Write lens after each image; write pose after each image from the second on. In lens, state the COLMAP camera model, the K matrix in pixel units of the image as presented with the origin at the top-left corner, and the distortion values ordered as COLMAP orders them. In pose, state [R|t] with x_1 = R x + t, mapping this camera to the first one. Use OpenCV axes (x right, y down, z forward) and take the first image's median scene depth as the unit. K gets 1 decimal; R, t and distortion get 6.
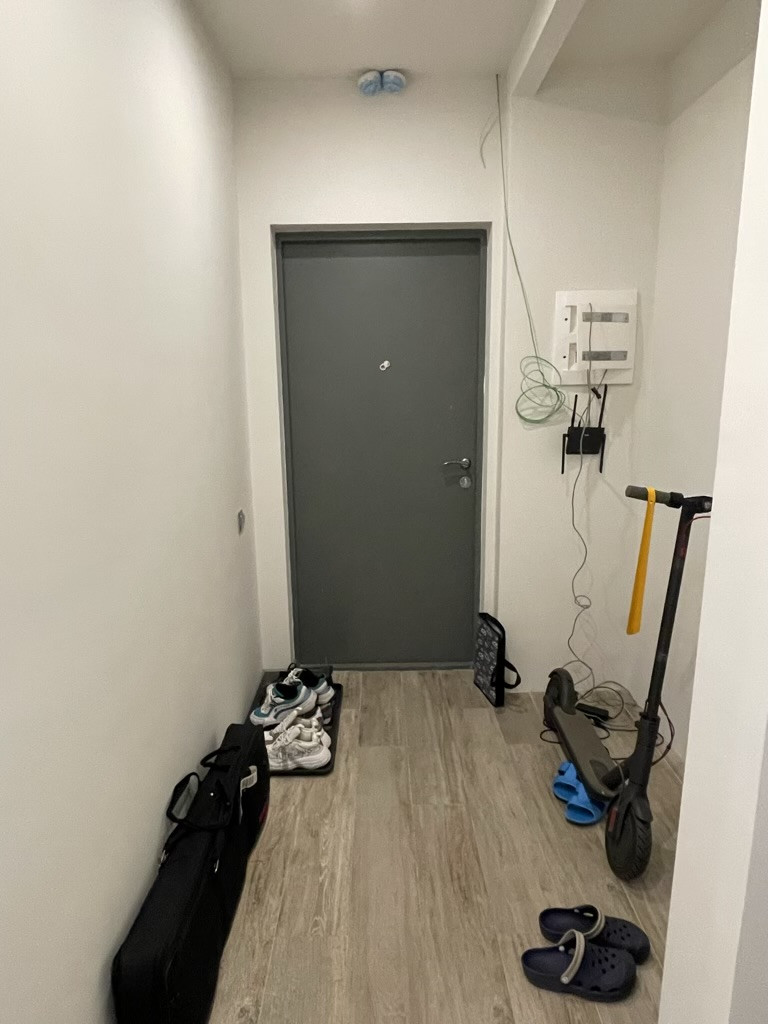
lens RADIAL K [[663.0, 0, 384.0], [0, 663.0, 512.0], [0, 0, 1]] dist [0.022659, -0.017272]
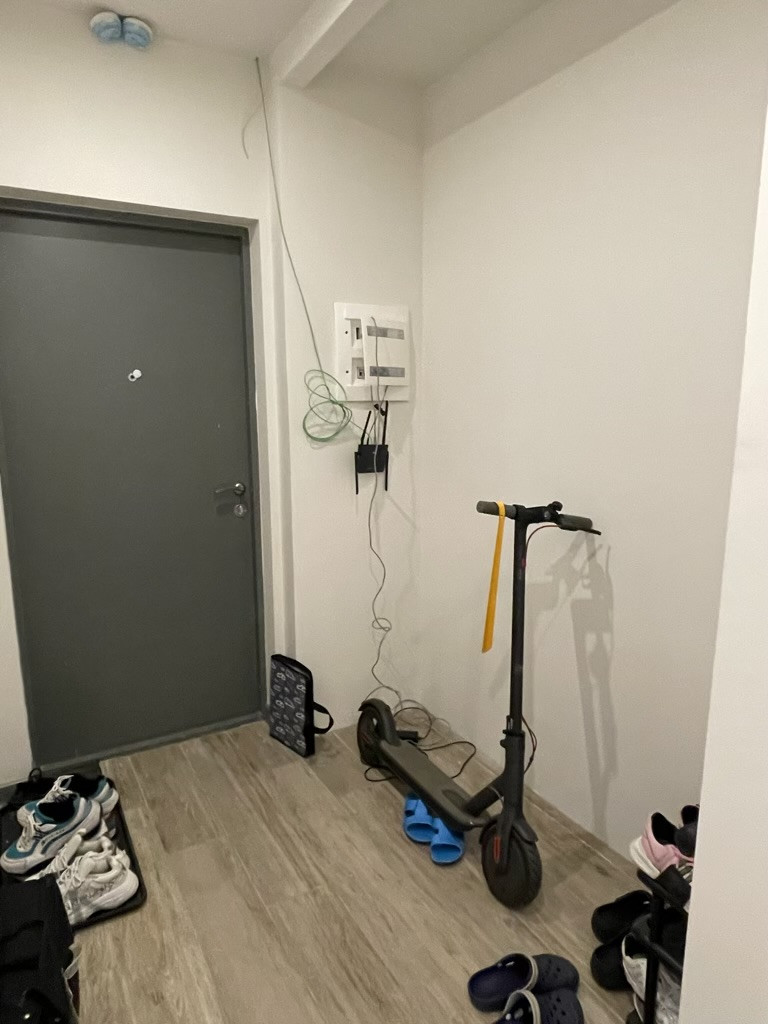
lens RADIAL K [[663.0, 0, 384.0], [0, 663.0, 512.0], [0, 0, 1]] dist [0.022659, -0.017272]
pose [[0.865815, -0.073545, 0.494930, -0.170529], [0.090055, 0.995891, -0.009553, -0.019604], [-0.492193, 0.052842, 0.868881, 0.161026]]
